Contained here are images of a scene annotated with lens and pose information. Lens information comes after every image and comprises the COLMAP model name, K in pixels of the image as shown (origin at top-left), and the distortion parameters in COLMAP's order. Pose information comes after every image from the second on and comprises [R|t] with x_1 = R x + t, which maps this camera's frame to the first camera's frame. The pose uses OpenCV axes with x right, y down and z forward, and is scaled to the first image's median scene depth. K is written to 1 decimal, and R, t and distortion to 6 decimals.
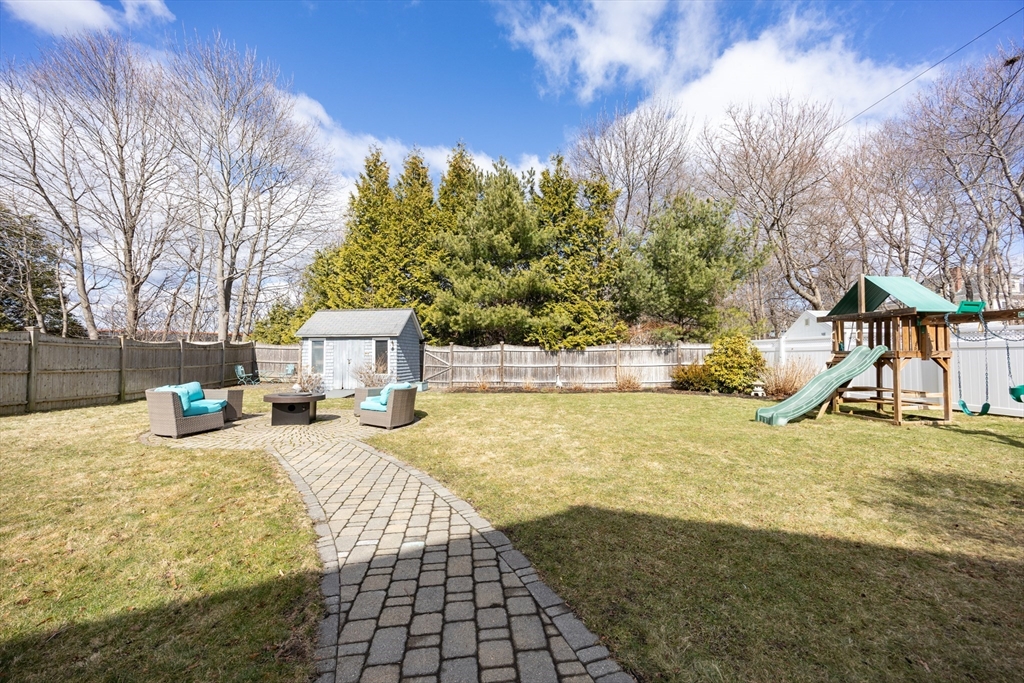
lens RADIAL K [[415.8, 0, 512.0], [0, 415.8, 341.5], [0, 0, 1]] dist [-0.002537, -0.000078]
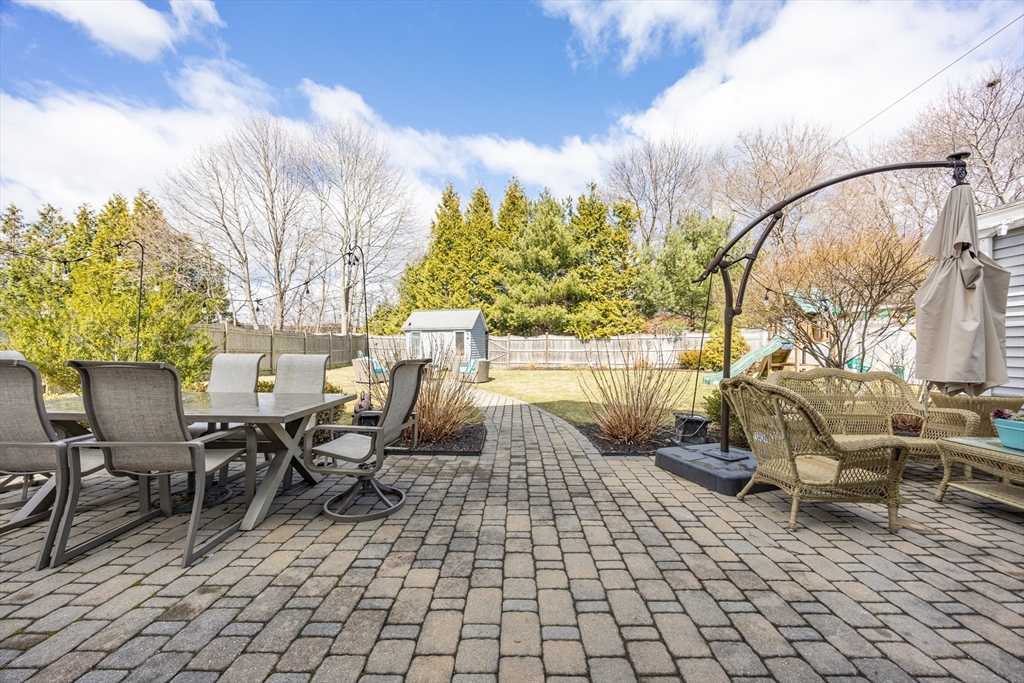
lens RADIAL K [[415.8, 0, 512.0], [0, 415.8, 341.5], [0, 0, 1]] dist [-0.002537, -0.000078]
pose [[0.990088, -0.002080, -0.140434, 0.051422], [0.005628, 0.999675, 0.024873, -0.004595], [0.140336, -0.025417, 0.989778, -0.308708]]
